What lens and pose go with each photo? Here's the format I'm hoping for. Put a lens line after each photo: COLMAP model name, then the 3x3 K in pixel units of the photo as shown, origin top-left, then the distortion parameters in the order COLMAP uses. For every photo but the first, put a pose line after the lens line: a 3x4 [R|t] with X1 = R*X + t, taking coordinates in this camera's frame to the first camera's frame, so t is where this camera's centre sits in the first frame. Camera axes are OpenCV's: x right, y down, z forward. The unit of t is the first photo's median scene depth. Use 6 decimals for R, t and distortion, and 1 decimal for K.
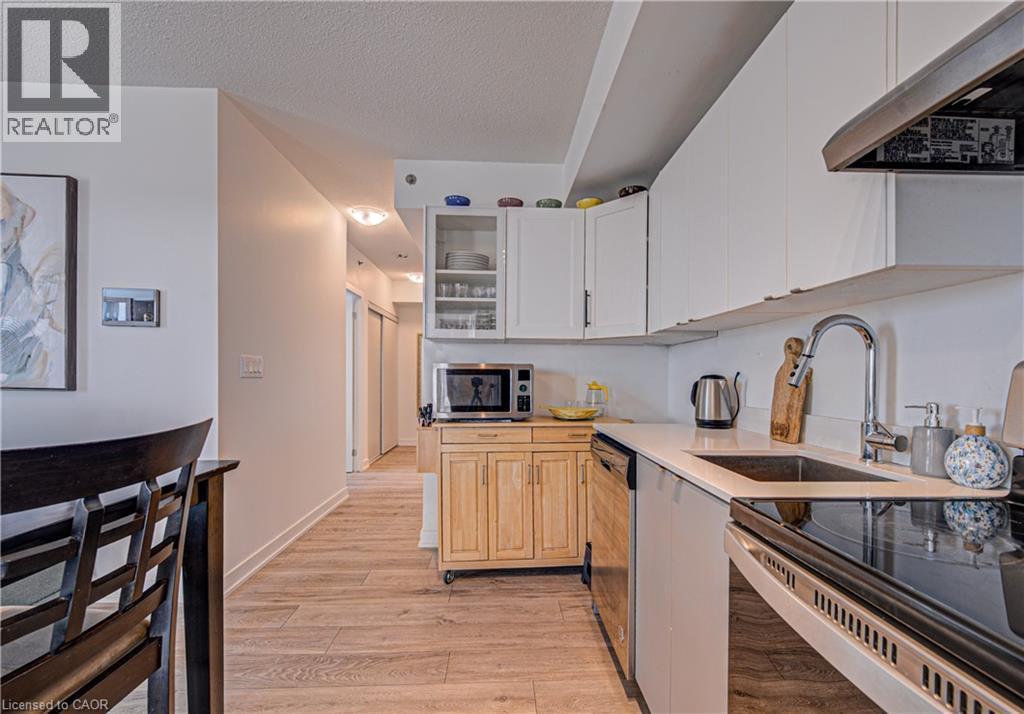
lens RADIAL K [[439.2, 0, 514.0], [0, 439.2, 378.1], [0, 0, 1]] dist [0.009066, -0.000051]
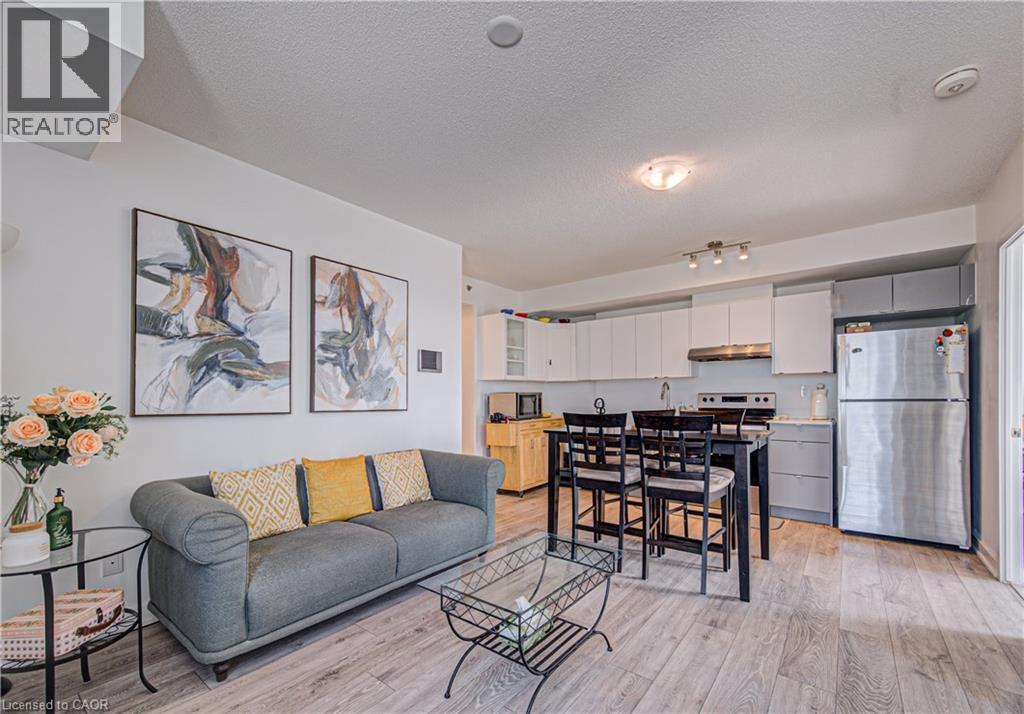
lens RADIAL K [[437.8, 0, 489.6], [0, 437.8, 394.9], [0, 0, 1]] dist [-0.002019, -0.000565]
pose [[0.665169, -0.008790, 0.746641, -1.834493], [0.017297, 0.999844, -0.003638, -0.016127], [-0.746493, 0.015335, 0.665217, -0.285342]]
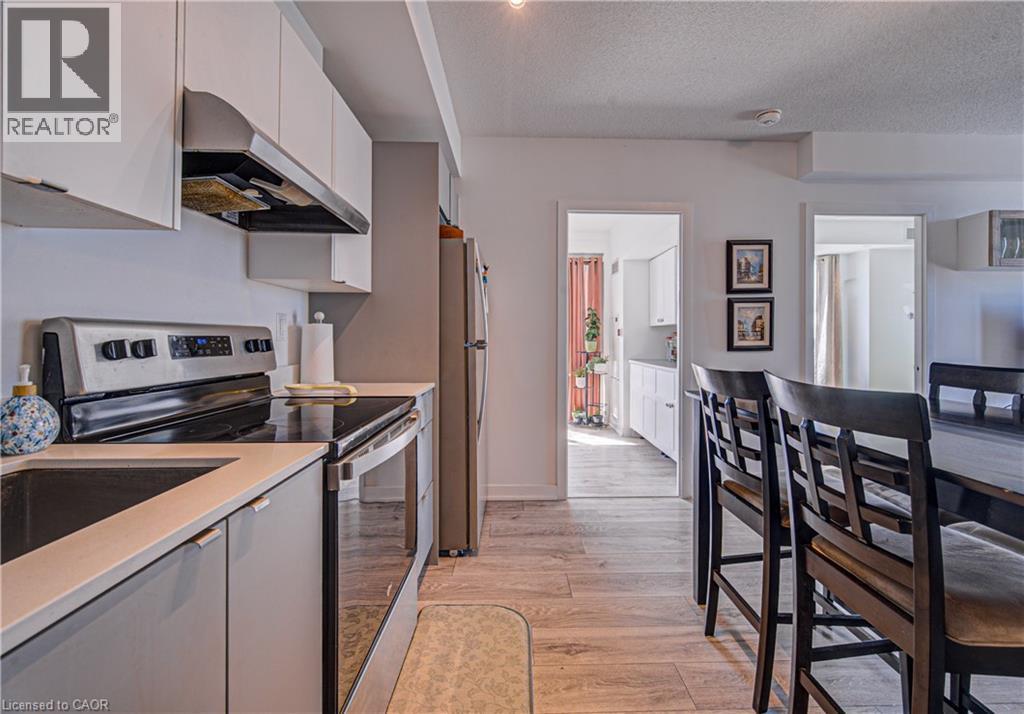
lens RADIAL K [[420.1, 0, 514.0], [0, 420.1, 337.5], [0, 0, 1]] dist [0.001678, -0.000041]
pose [[-0.999033, -0.011515, 0.042438, 0.001508], [-0.011291, 0.999921, 0.005510, -0.002698], [-0.042498, 0.005025, -0.999084, 0.736889]]
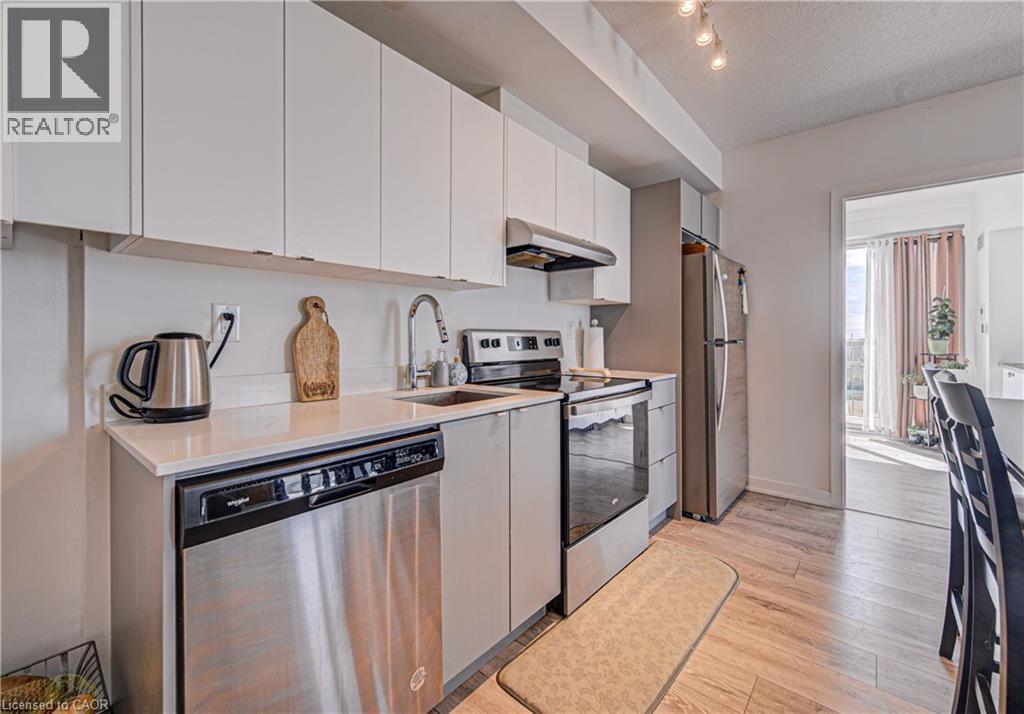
lens RADIAL K [[415.2, 0, 530.4], [0, 415.2, 338.2], [0, 0, 1]] dist [0.000346, -0.000085]
pose [[-0.735358, -0.008401, 0.677626, -0.247599], [-0.000077, 0.999924, 0.012314, -0.005361], [-0.677679, 0.009003, -0.735303, 0.916559]]
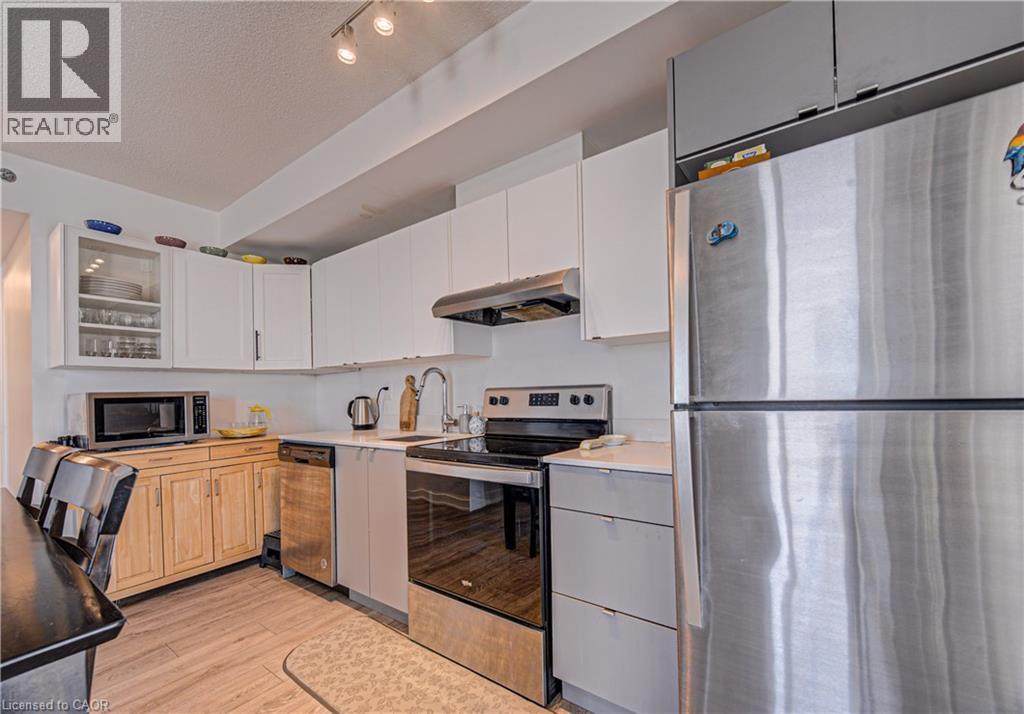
lens RADIAL K [[418.2, 0, 526.1], [0, 418.2, 387.3], [0, 0, 1]] dist [-0.003663, -0.000479]
pose [[0.606862, -0.010777, 0.794734, -0.326661], [0.034239, 0.999334, -0.012594, -0.000318], [-0.794069, 0.034854, 0.606827, -0.322664]]
